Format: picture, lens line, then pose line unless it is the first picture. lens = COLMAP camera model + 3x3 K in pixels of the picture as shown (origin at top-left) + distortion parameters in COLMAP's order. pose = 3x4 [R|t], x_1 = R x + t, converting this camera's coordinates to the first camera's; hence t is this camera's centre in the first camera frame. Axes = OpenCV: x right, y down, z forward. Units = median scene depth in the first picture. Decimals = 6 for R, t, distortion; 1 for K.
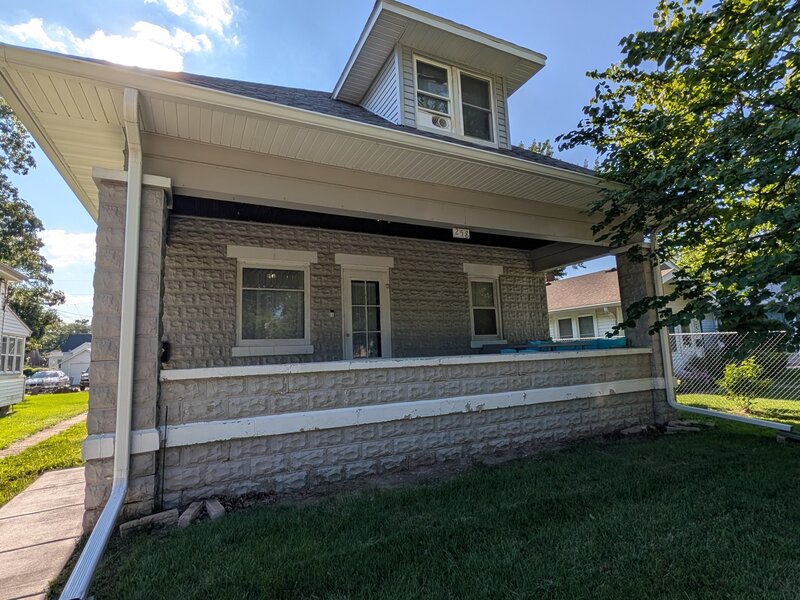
lens RADIAL K [[407.8, 0, 400.0], [0, 407.8, 300.0], [0, 0, 1]] dist [-0.000674, -0.000206]
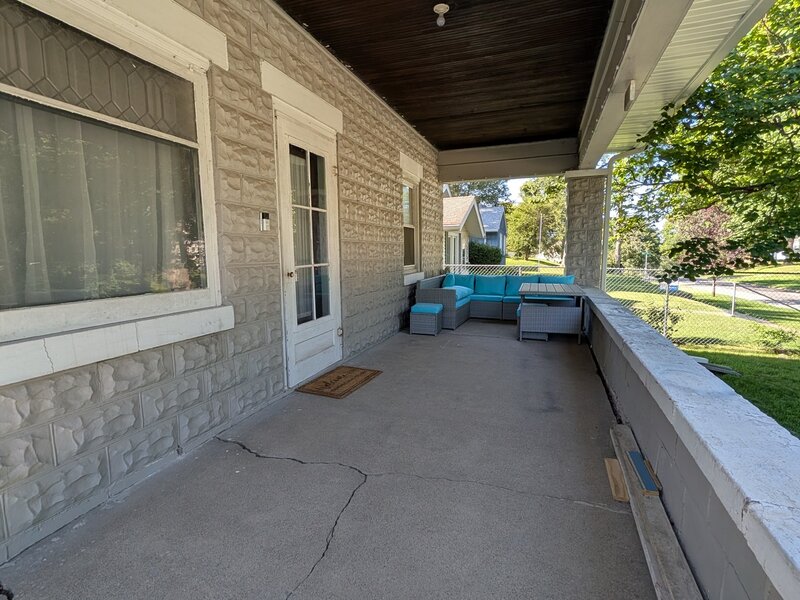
lens RADIAL K [[407.8, 0, 400.0], [0, 407.8, 300.0], [0, 0, 1]] dist [-0.000674, -0.000206]
pose [[0.724111, -0.050100, 0.687862, -0.347922], [-0.107947, 0.976833, 0.184782, 0.020222], [-0.681184, -0.208055, 0.701927, 0.621135]]
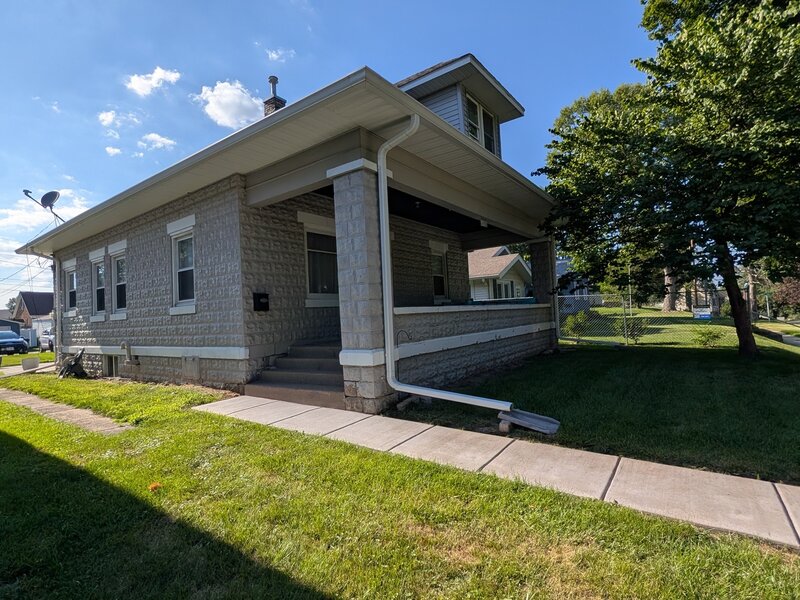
lens RADIAL K [[407.8, 0, 400.0], [0, 407.8, 300.0], [0, 0, 1]] dist [-0.000674, -0.000206]
pose [[0.886193, 0.012260, 0.463154, -0.641821], [-0.046854, 0.996897, 0.063262, 0.027192], [-0.460941, -0.077763, 0.884017, -0.152366]]
